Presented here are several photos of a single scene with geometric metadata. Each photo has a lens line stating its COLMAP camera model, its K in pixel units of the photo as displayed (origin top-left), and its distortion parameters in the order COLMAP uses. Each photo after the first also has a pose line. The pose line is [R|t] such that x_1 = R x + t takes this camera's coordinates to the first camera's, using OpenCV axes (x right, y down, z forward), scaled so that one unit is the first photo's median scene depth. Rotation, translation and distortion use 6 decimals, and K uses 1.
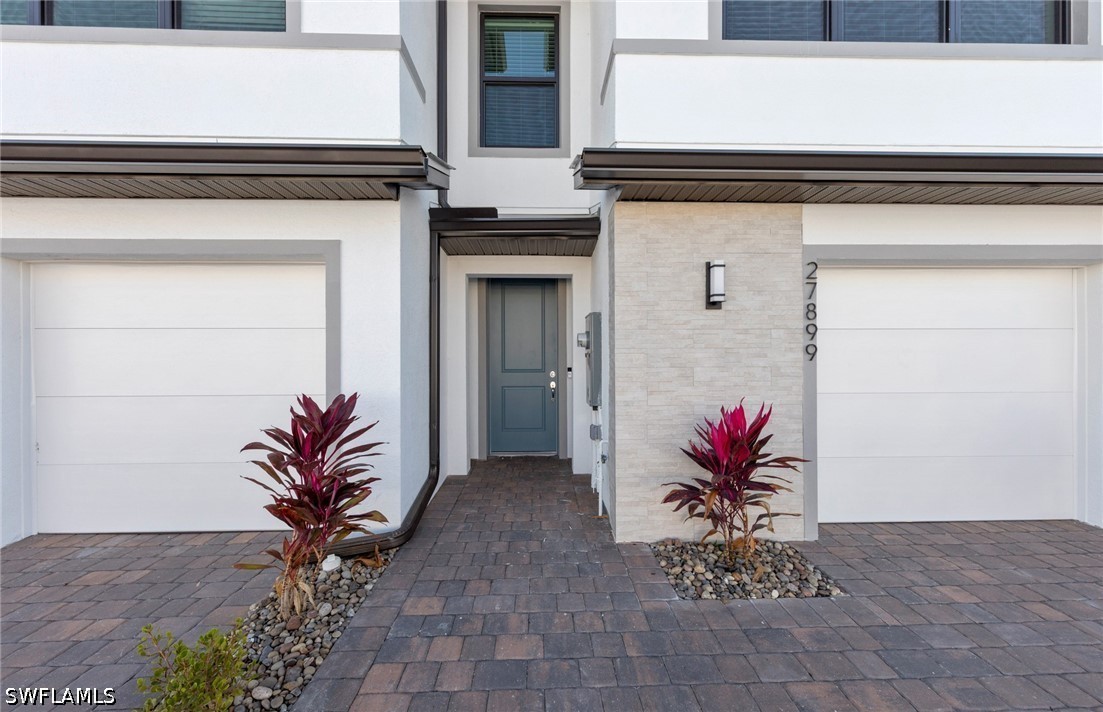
lens RADIAL K [[388.7, 0, 549.2], [0, 388.7, 359.1], [0, 0, 1]] dist [0.002737, 0.000073]
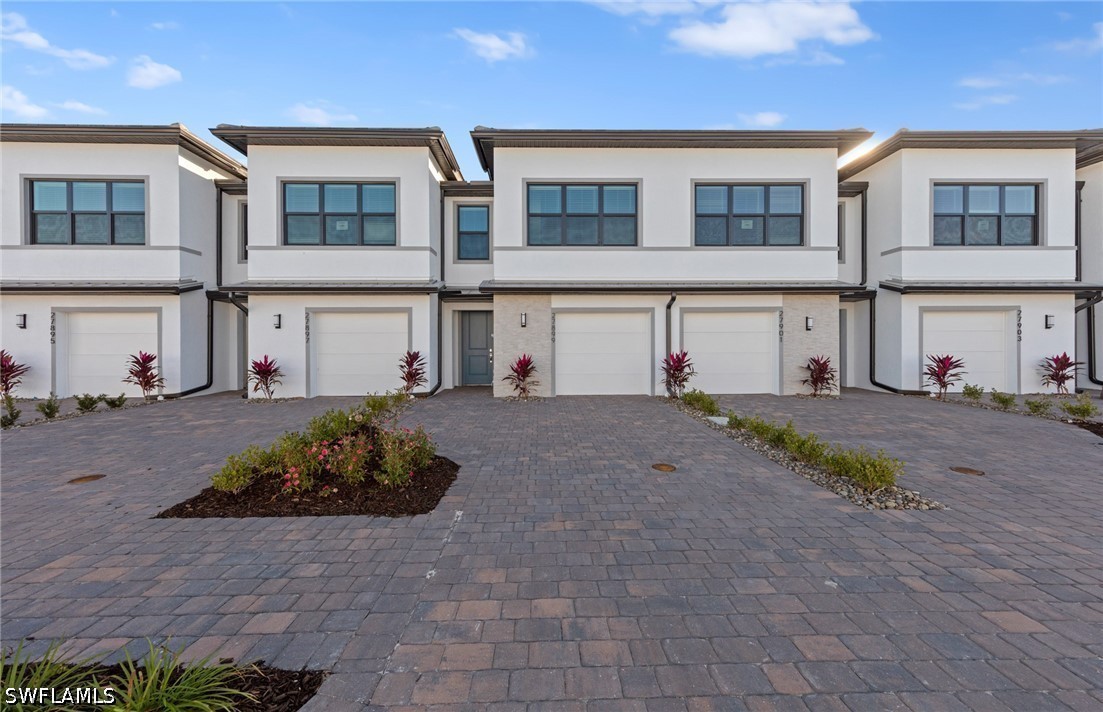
lens RADIAL K [[388.7, 0, 551.4], [0, 388.7, 350.6], [0, 0, 1]] dist [0.002737, 0.000073]
pose [[1.000000, -0.000671, -0.000338, 0.655962], [0.000671, 0.999998, -0.002120, 0.078902], [0.000339, 0.002119, 0.999998, -2.312003]]
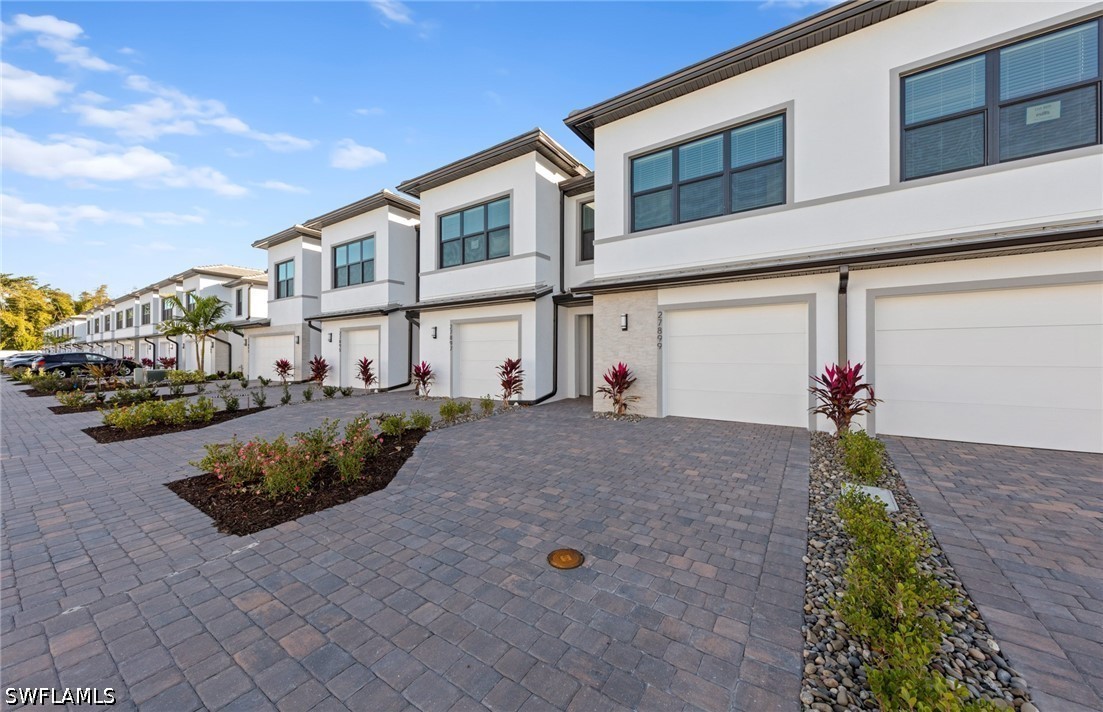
lens RADIAL K [[388.7, 0, 550.7], [0, 388.7, 354.2], [0, 0, 1]] dist [0.002737, 0.000073]
pose [[0.813757, 0.001741, -0.581203, 1.599883], [-0.003995, 0.999989, -0.002598, 0.047953], [0.581192, 0.004436, 0.813754, -1.570415]]
